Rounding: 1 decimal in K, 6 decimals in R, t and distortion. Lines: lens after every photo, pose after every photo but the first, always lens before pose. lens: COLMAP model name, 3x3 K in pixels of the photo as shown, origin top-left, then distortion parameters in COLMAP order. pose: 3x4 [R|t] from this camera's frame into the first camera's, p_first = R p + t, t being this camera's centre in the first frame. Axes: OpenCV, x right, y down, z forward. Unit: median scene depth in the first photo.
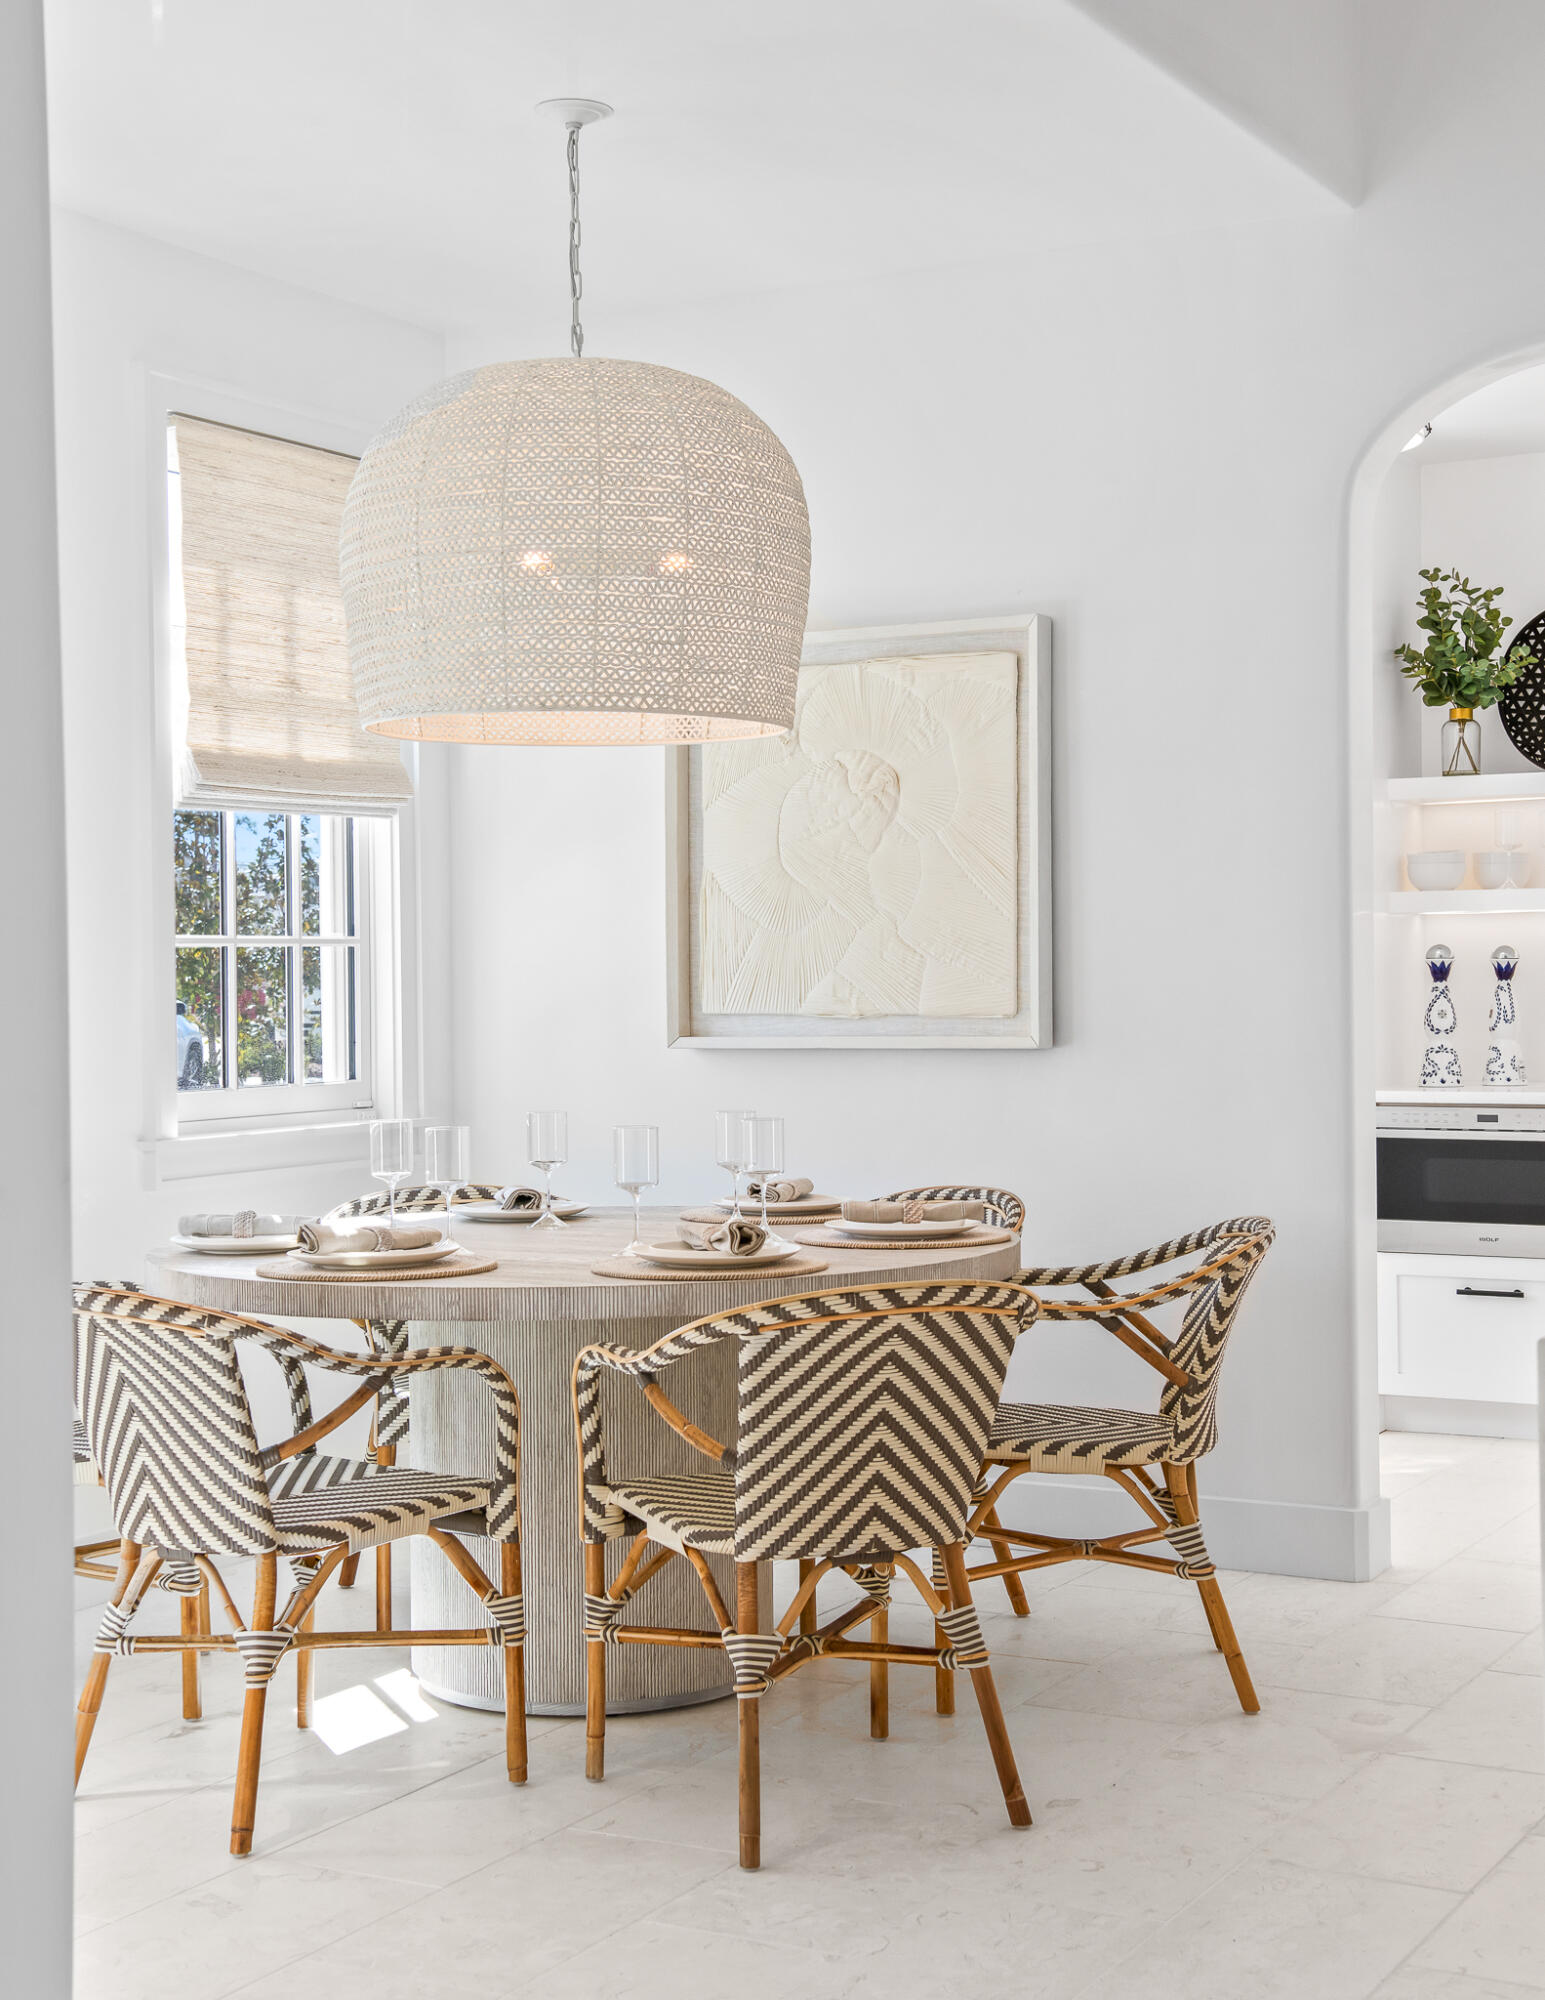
lens RADIAL K [[2898.4, 0, 763.8], [0, 2898.4, 985.4], [0, 0, 1]] dist [0.084452, 0.000000]
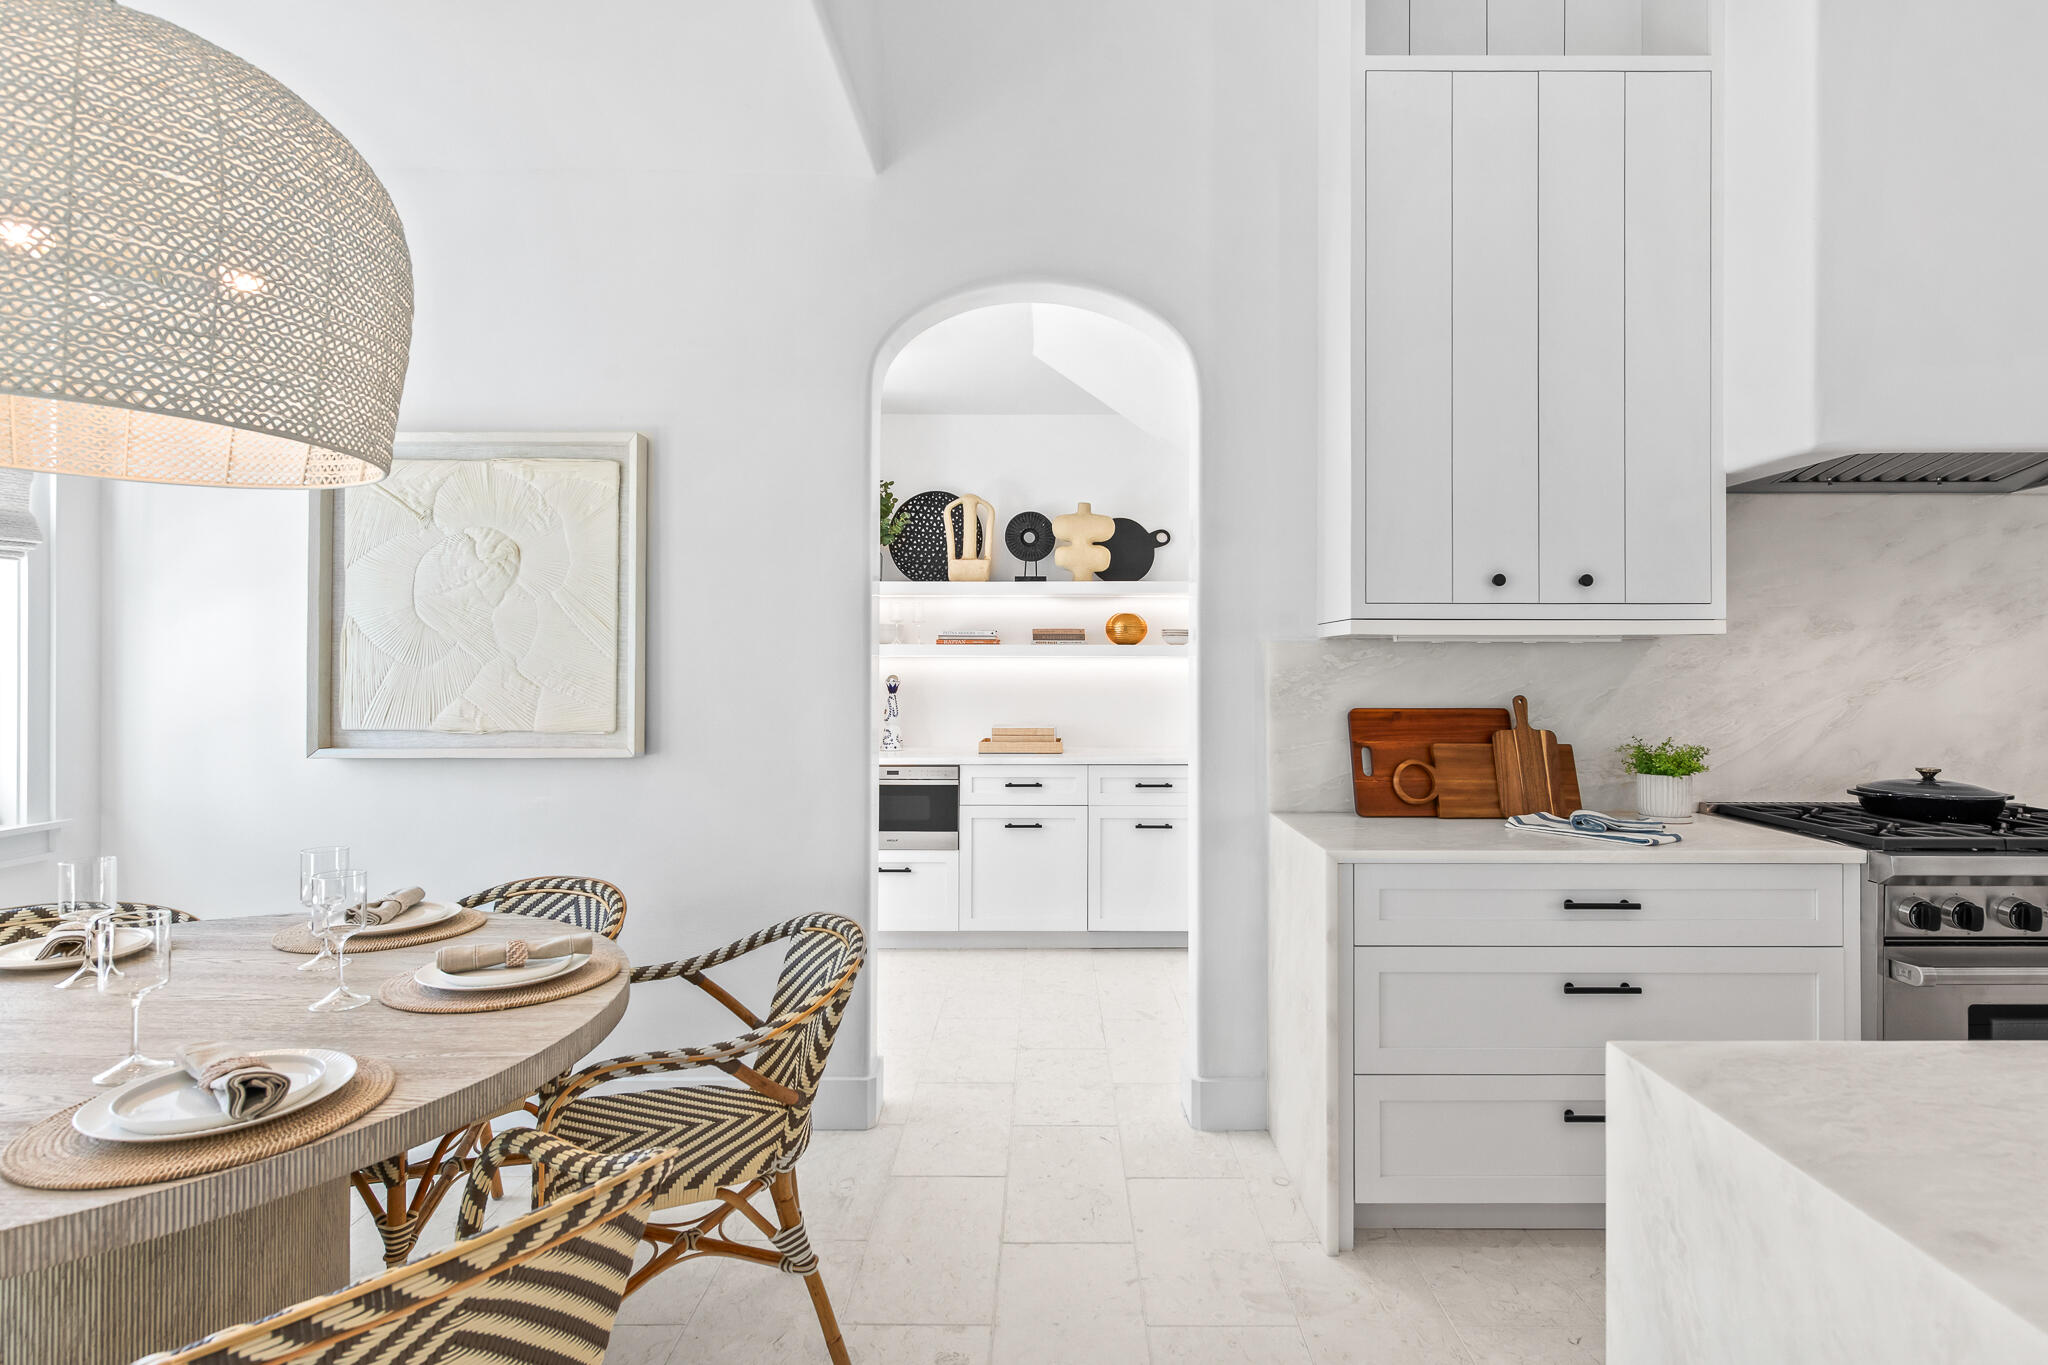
lens RADIAL K [[1028.0, 0, 1055.7], [0, 1028.0, 667.0], [0, 0, 1]] dist [0.006683, -0.002732]
pose [[0.871438, 0.013802, 0.490312, 0.037096], [-0.010678, 0.999901, -0.009169, -0.021041], [-0.490390, 0.002754, 0.871499, 0.585696]]
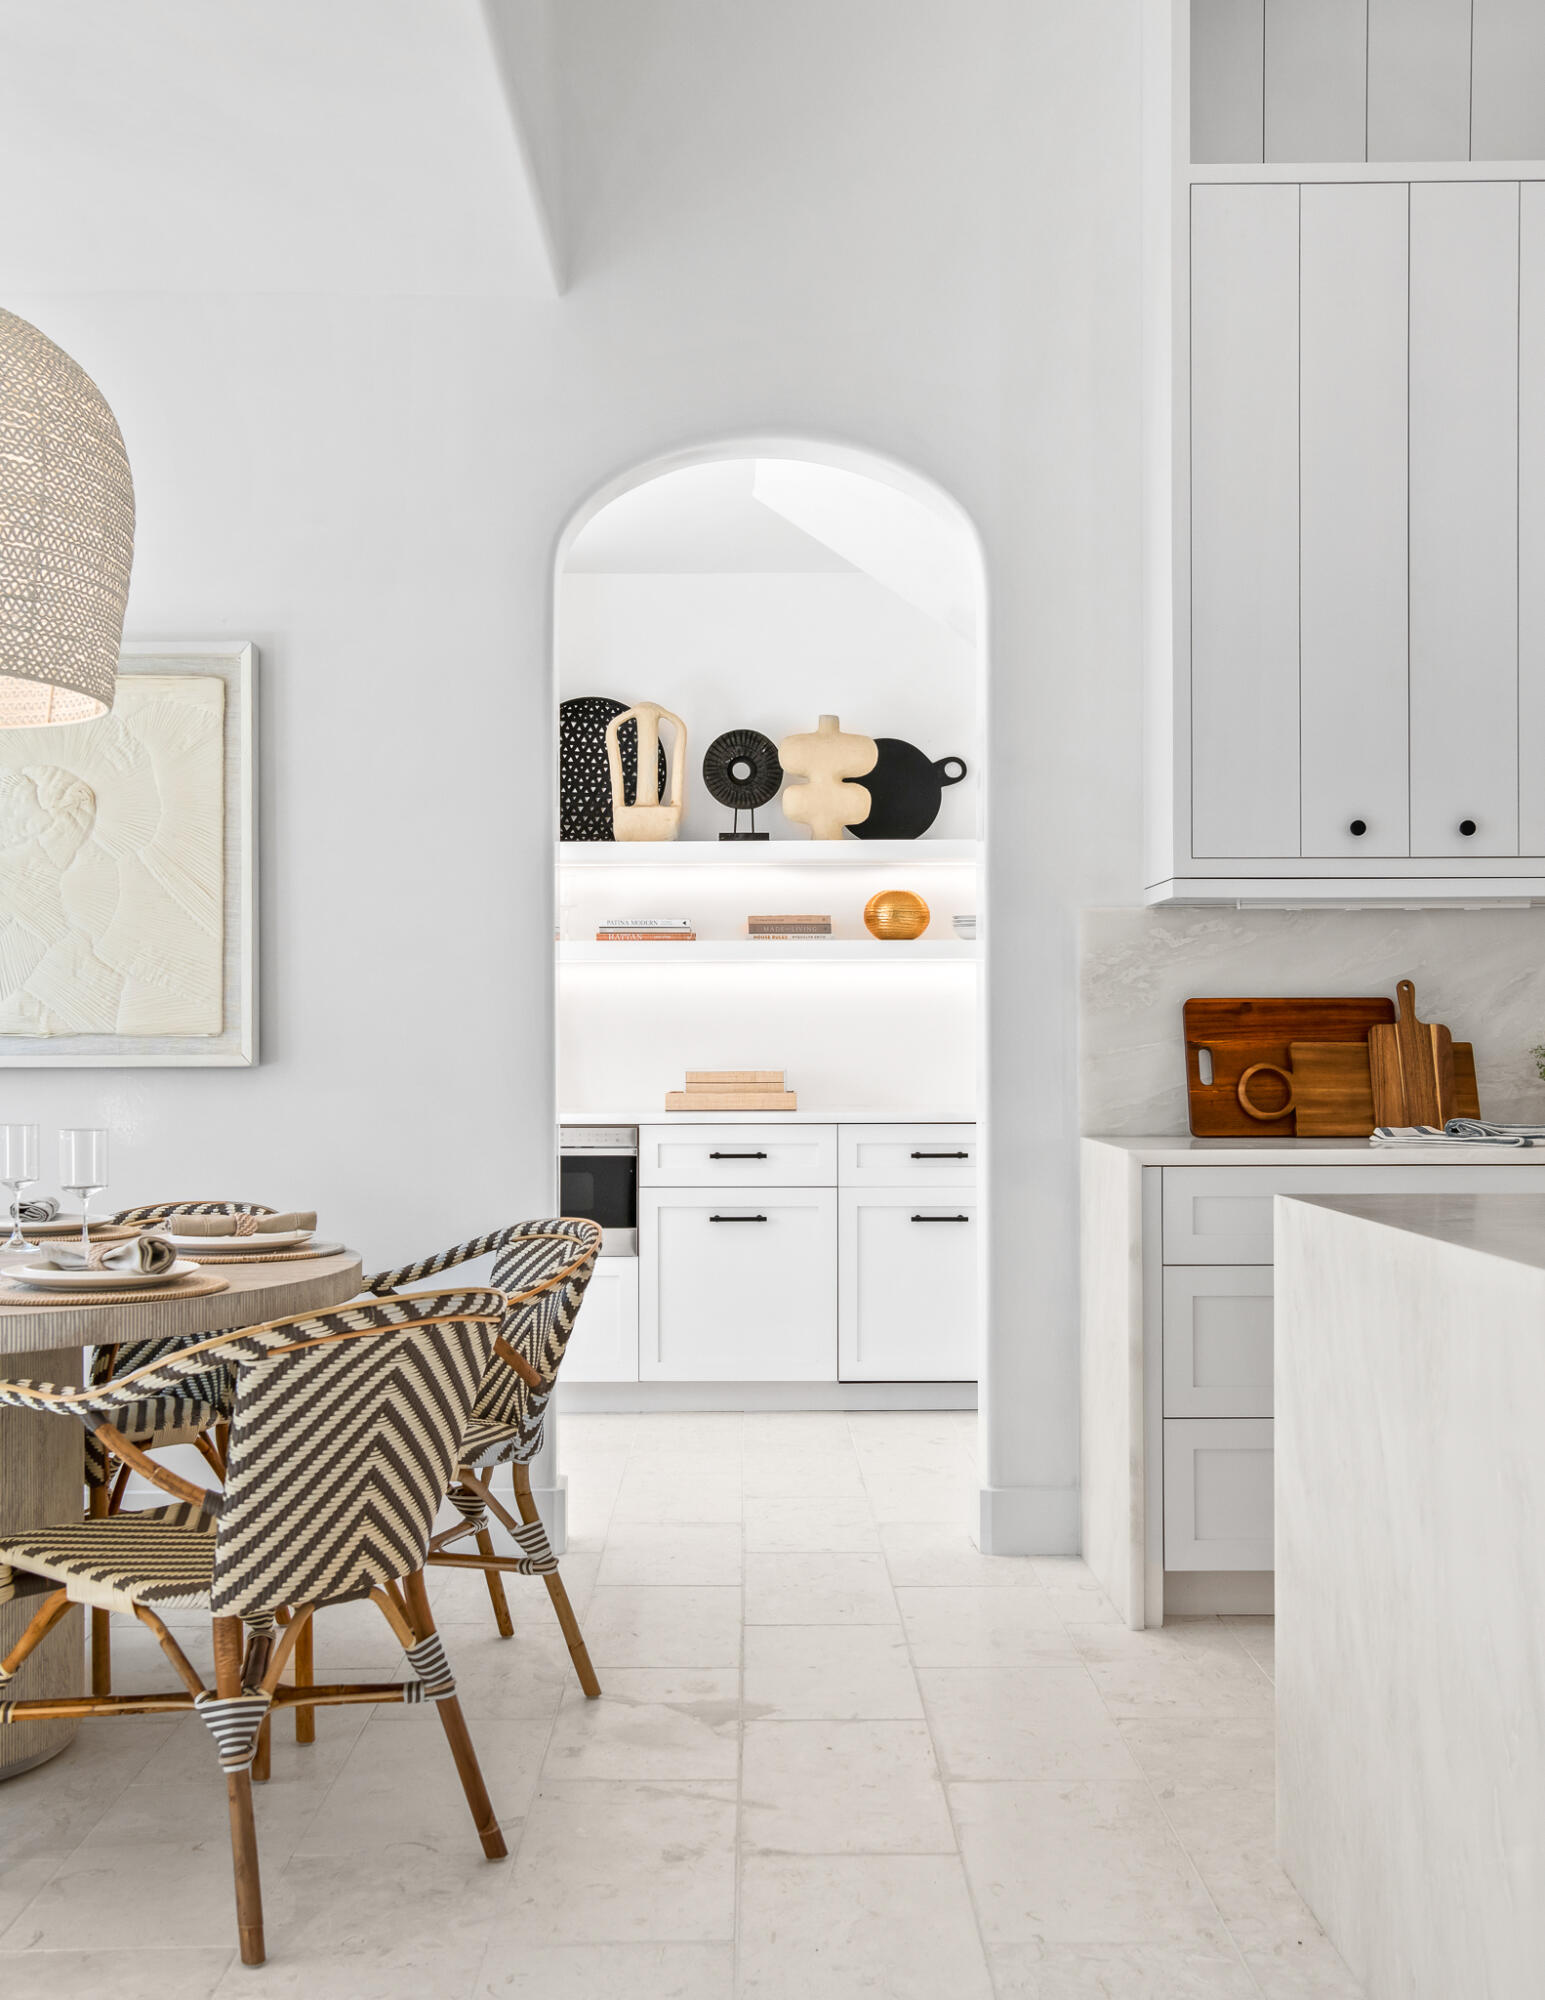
lens RADIAL K [[2253.2, 0, 758.5], [0, 2253.2, 1051.6], [0, 0, 1]] dist [0.022317, 0.000000]
pose [[0.870259, 0.007804, 0.492532, -0.167537], [-0.005897, 0.999968, -0.005426, 0.023571], [-0.492559, 0.001818, 0.870277, 0.261483]]
